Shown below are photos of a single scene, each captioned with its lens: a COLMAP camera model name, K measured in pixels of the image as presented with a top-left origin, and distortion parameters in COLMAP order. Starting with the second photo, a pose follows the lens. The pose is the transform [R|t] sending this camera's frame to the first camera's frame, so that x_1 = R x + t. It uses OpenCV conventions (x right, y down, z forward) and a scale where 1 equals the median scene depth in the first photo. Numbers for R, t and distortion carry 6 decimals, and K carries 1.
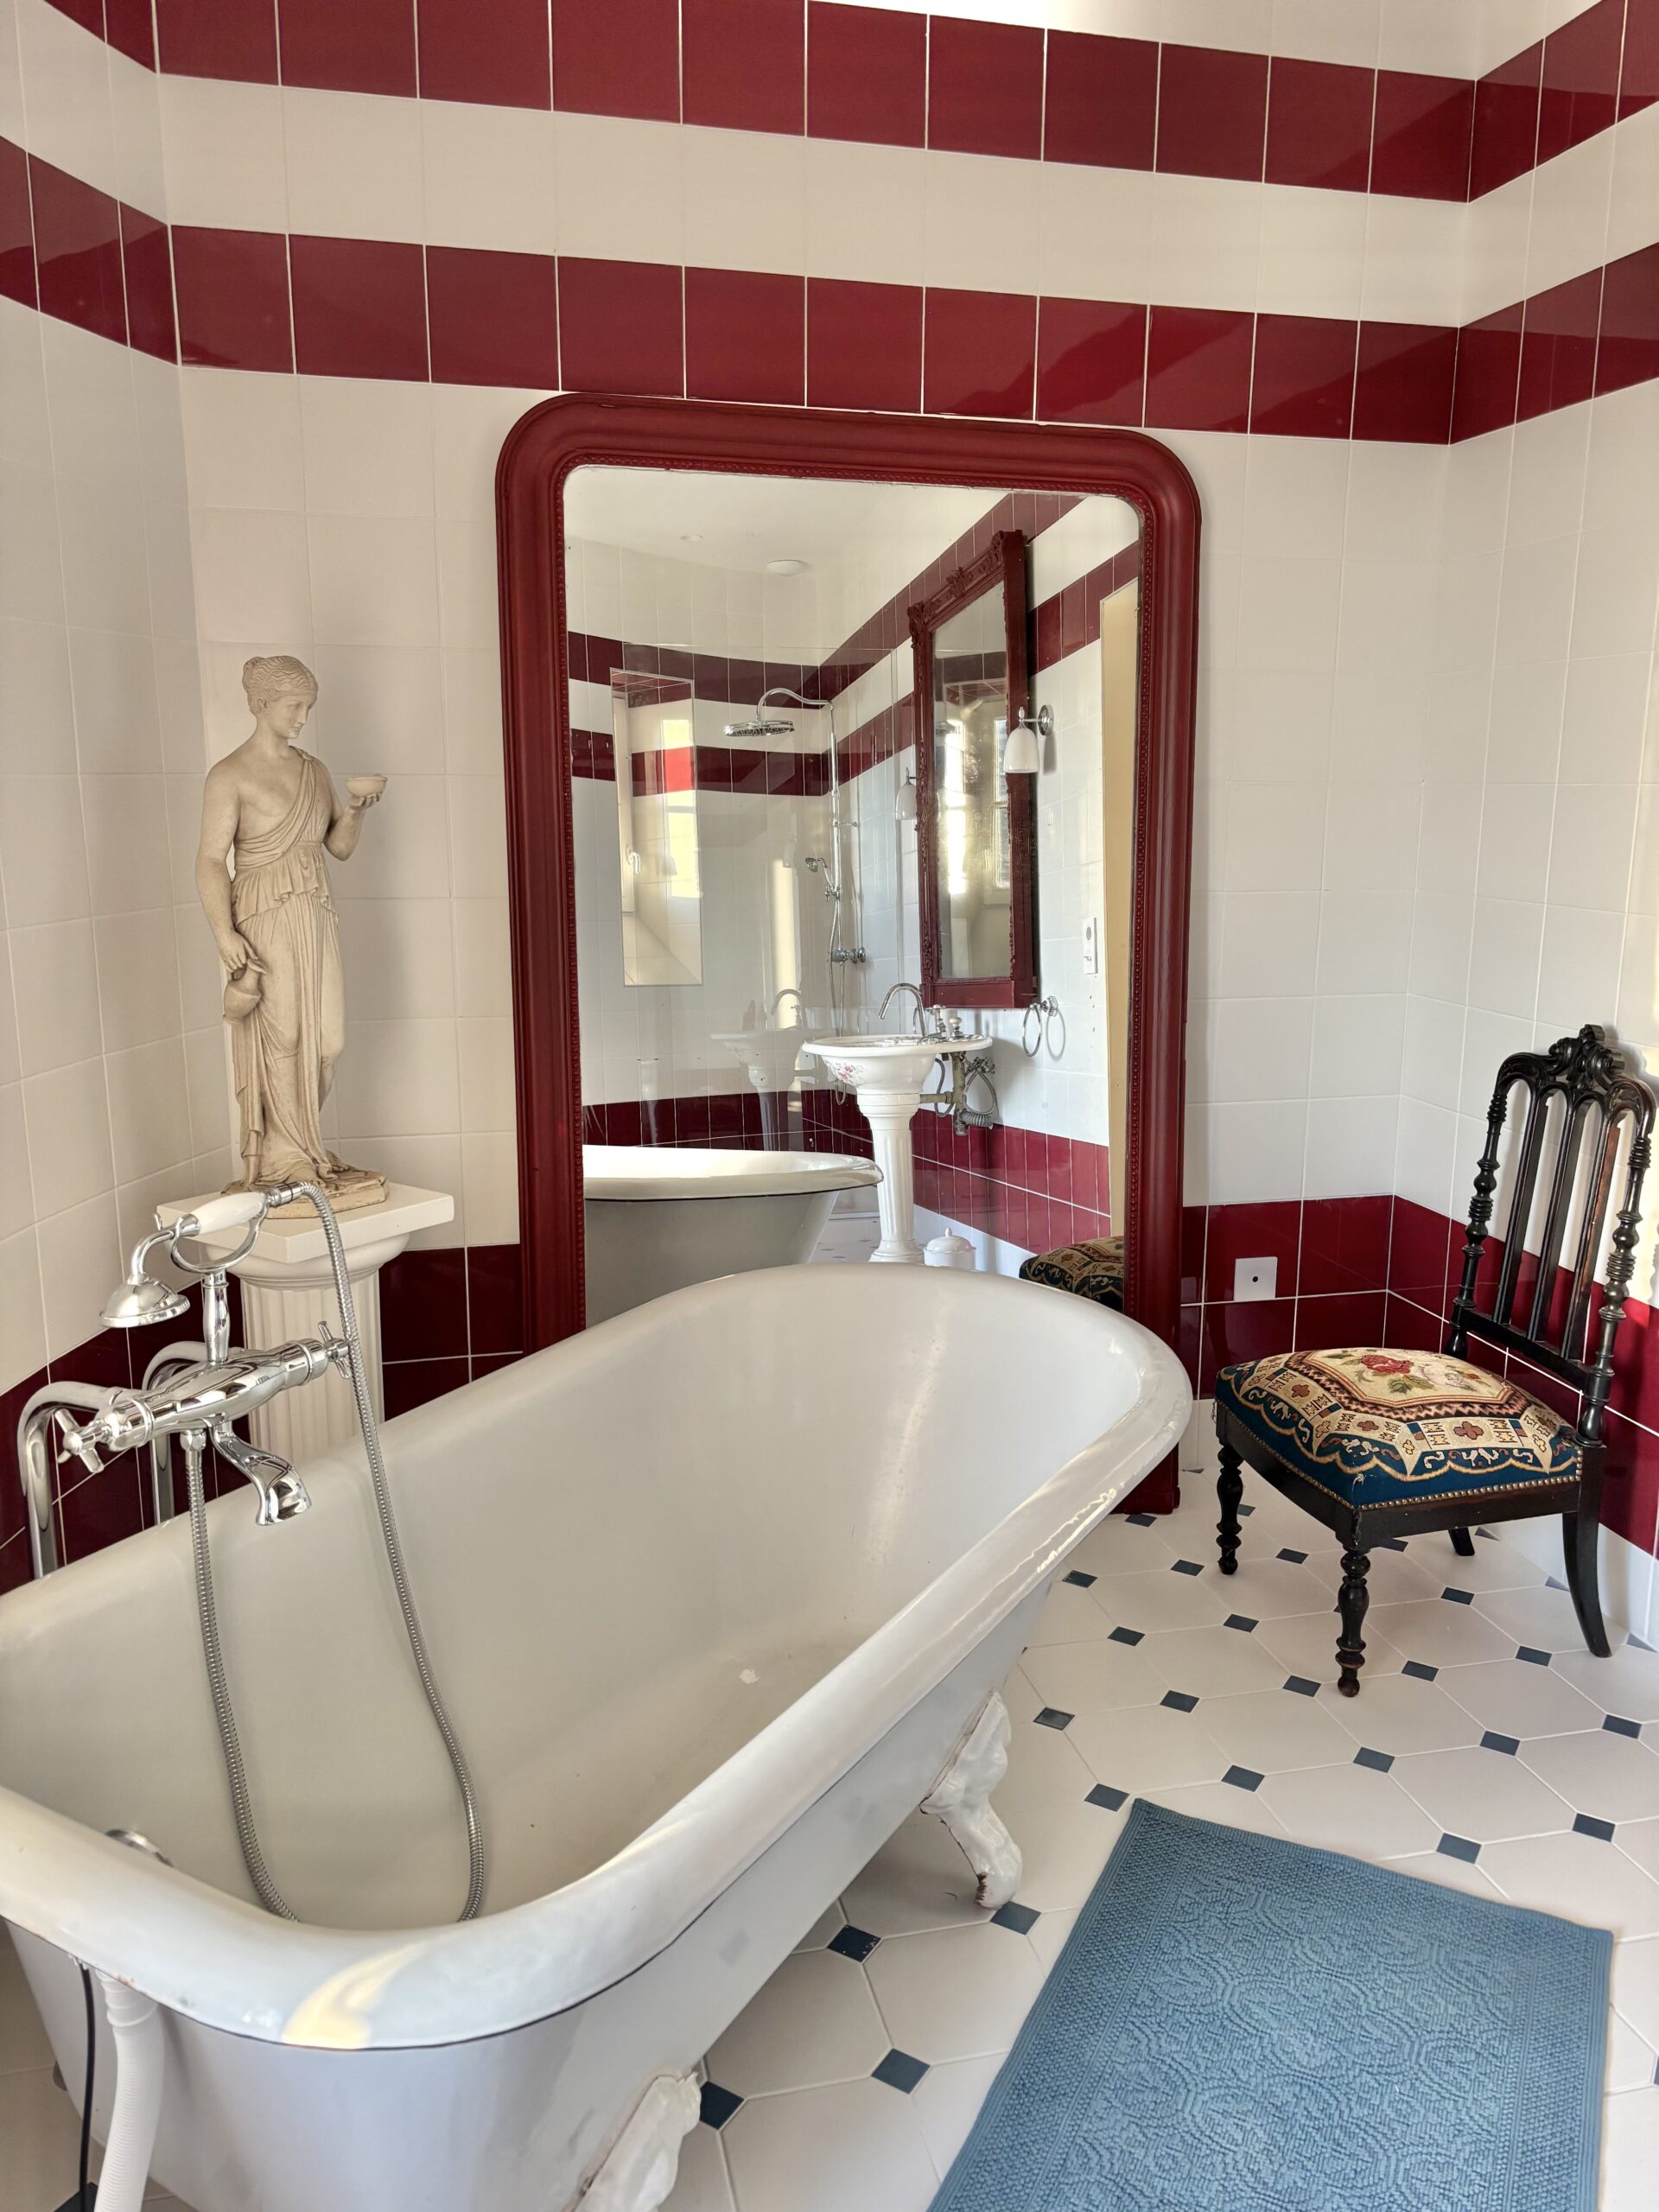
lens RADIAL K [[1663.0, 0, 835.0], [0, 1663.0, 1112.0], [0, 0, 1]] dist [0.001306, -0.006011]
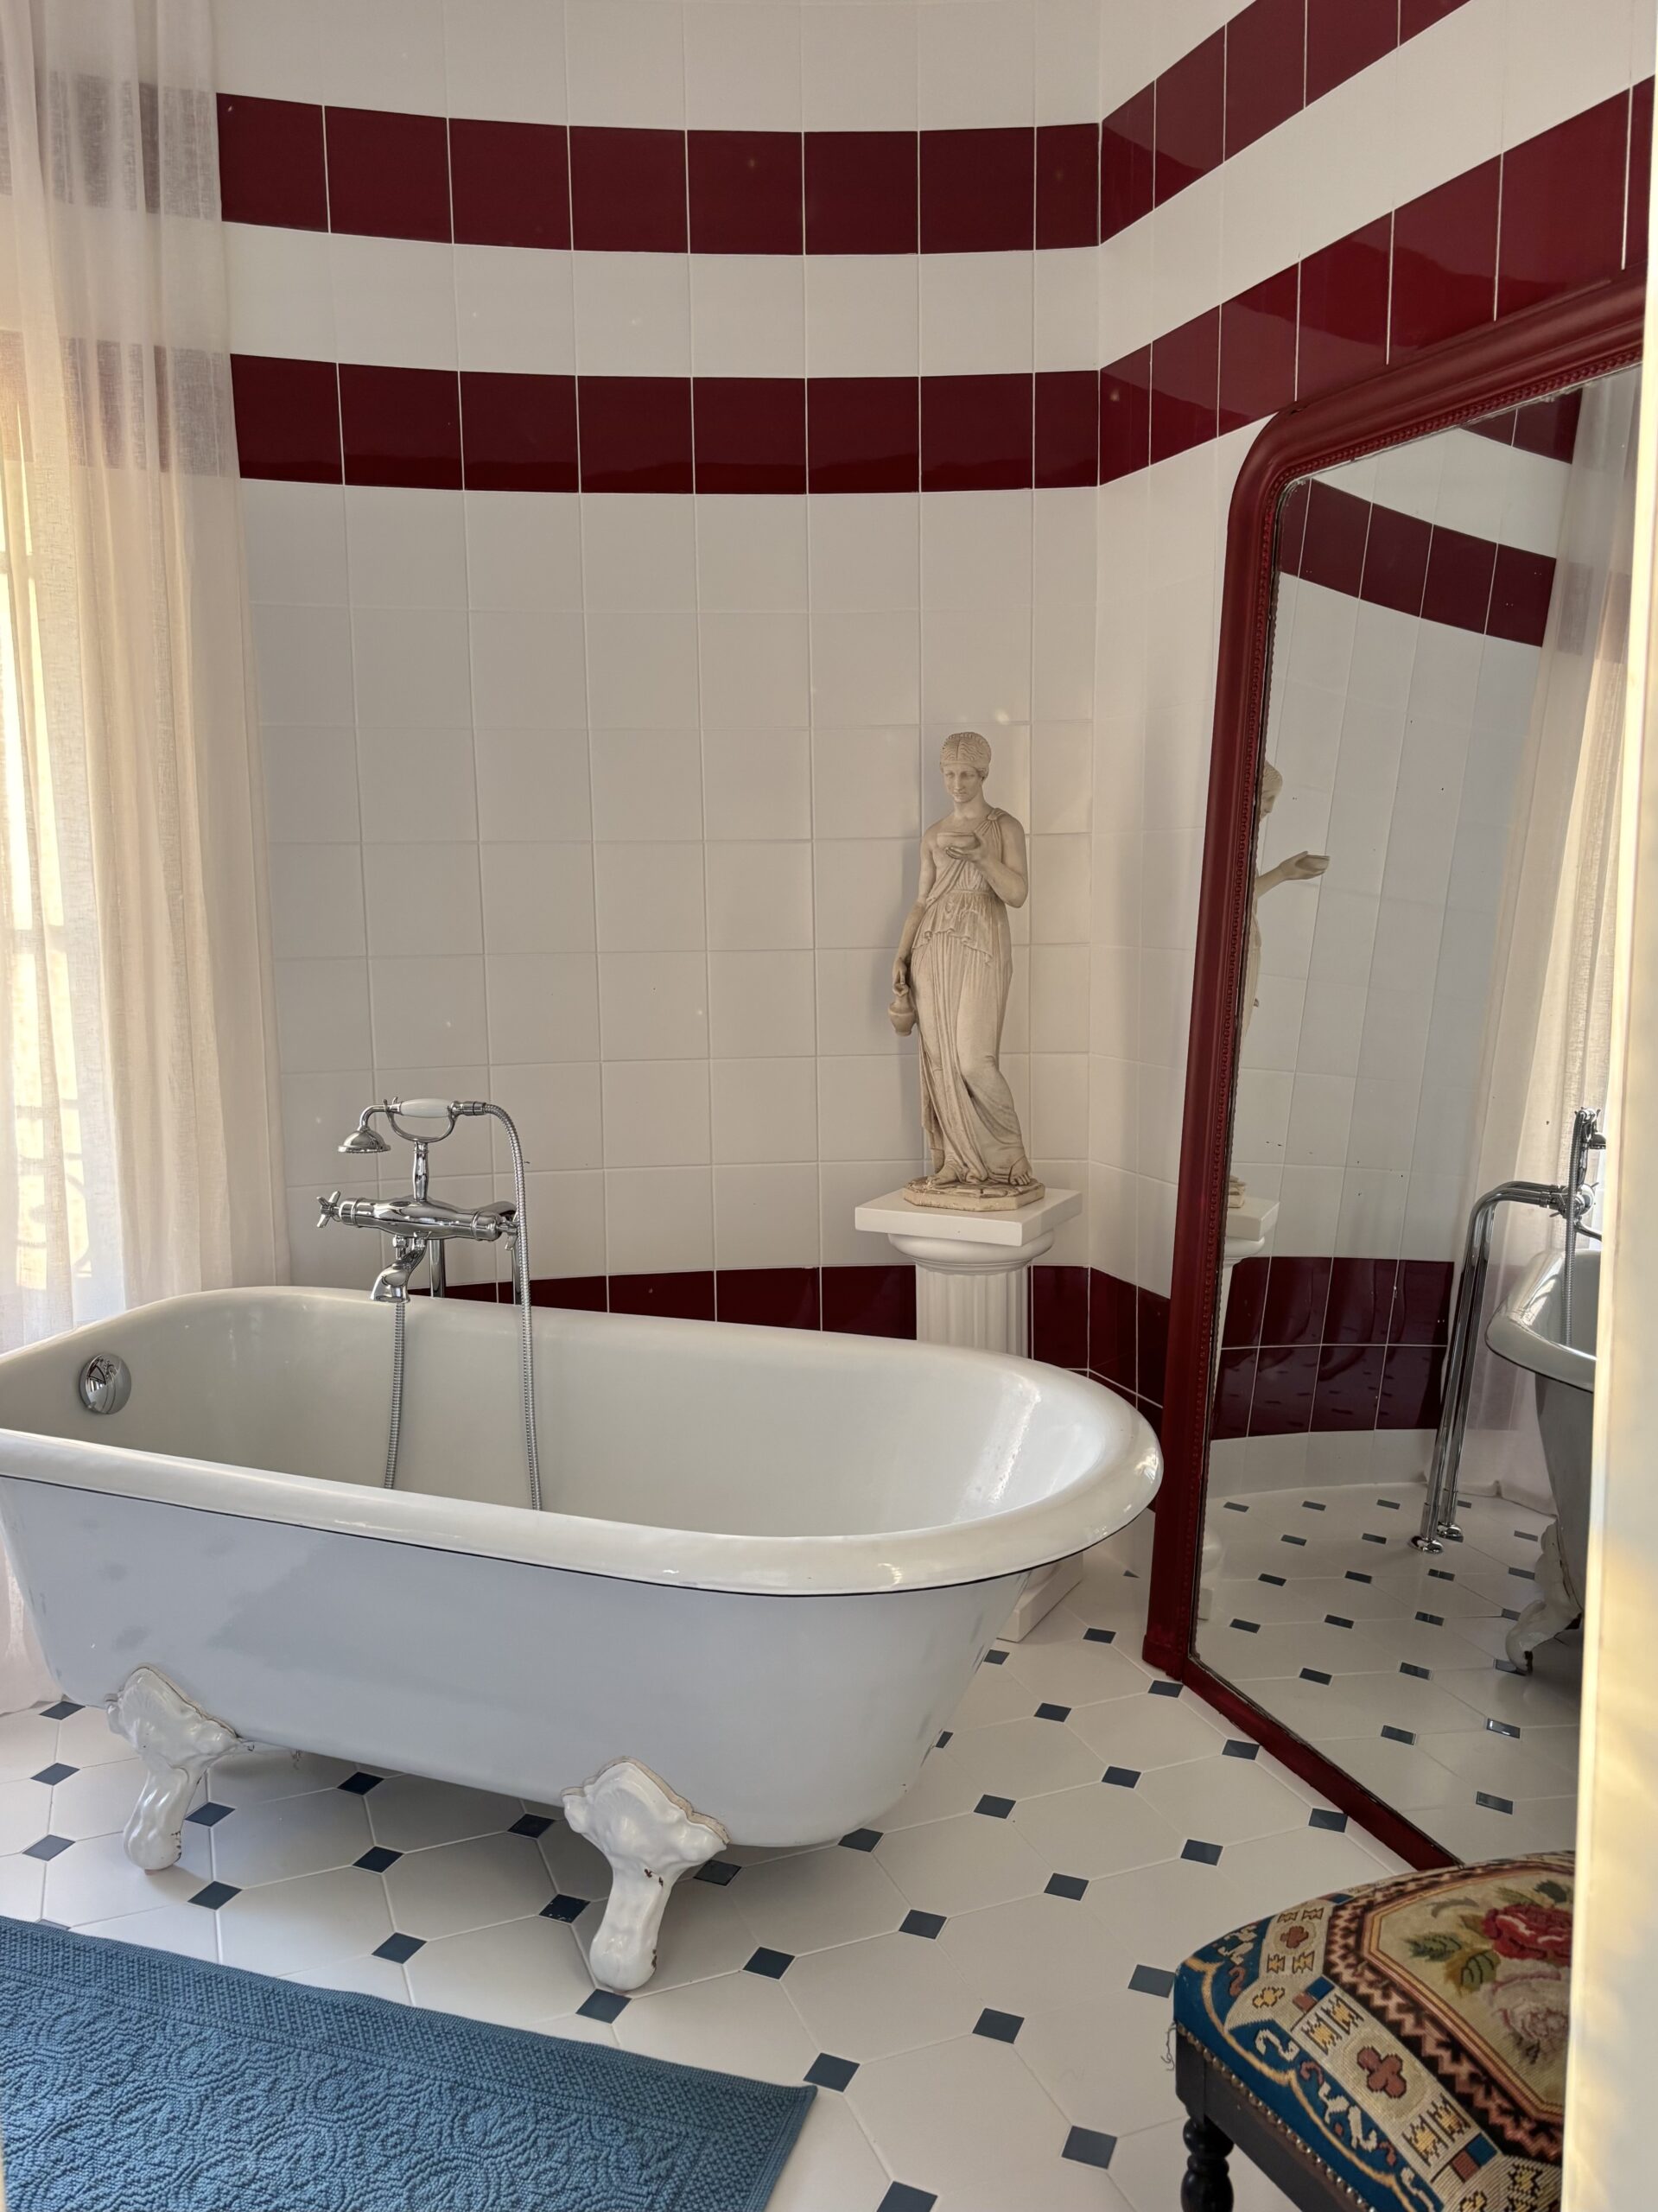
lens RADIAL K [[1662.9, 0, 834.3], [0, 1662.9, 1097.1], [0, 0, 1]] dist [0.001306, -0.006011]
pose [[0.169062, 0.131338, -0.976816, 0.807029], [-0.183444, 0.977957, 0.099742, -0.116117], [0.968383, 0.162328, 0.189428, 0.699227]]
